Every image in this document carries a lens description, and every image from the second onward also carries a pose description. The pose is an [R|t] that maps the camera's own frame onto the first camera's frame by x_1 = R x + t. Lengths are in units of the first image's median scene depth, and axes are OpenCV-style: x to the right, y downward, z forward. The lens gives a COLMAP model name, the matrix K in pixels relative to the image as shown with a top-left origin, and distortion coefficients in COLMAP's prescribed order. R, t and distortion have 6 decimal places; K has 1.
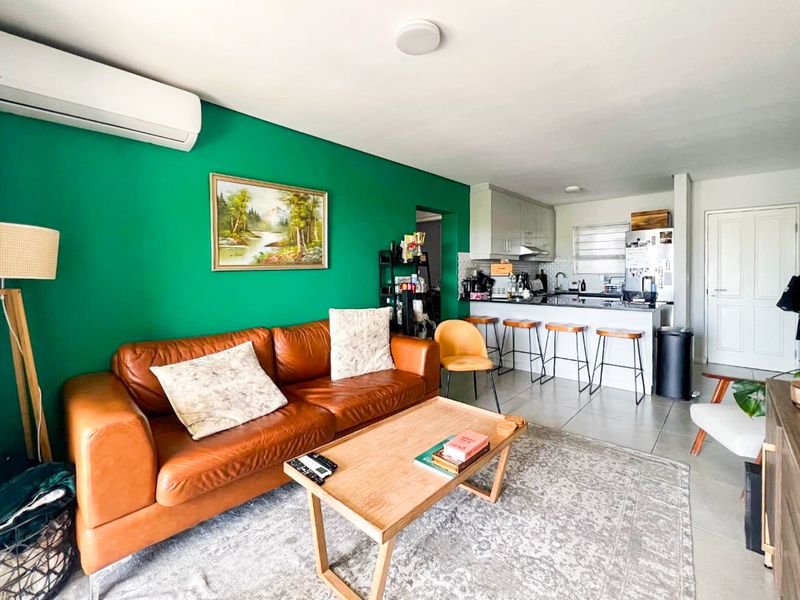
lens RADIAL K [[361.4, 0, 410.8], [0, 361.4, 287.3], [0, 0, 1]] dist [0.000076, 0.000042]
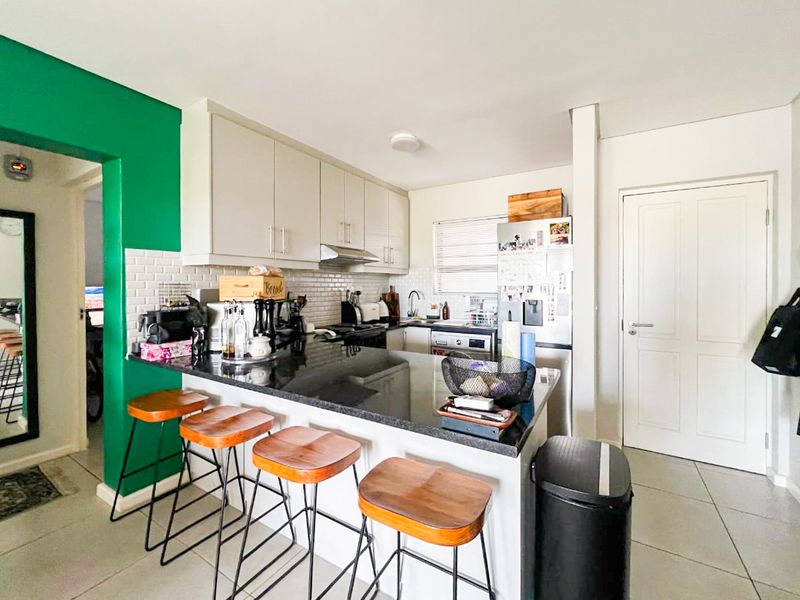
lens RADIAL K [[336.5, 0, 400.0], [0, 336.5, 300.0], [0, 0, 1]] dist [0.000387, -0.000044]
pose [[0.985191, -0.003275, 0.171428, 0.343249], [0.002936, 0.999993, 0.002231, -0.031218], [-0.171434, -0.001695, 0.985194, 0.486892]]
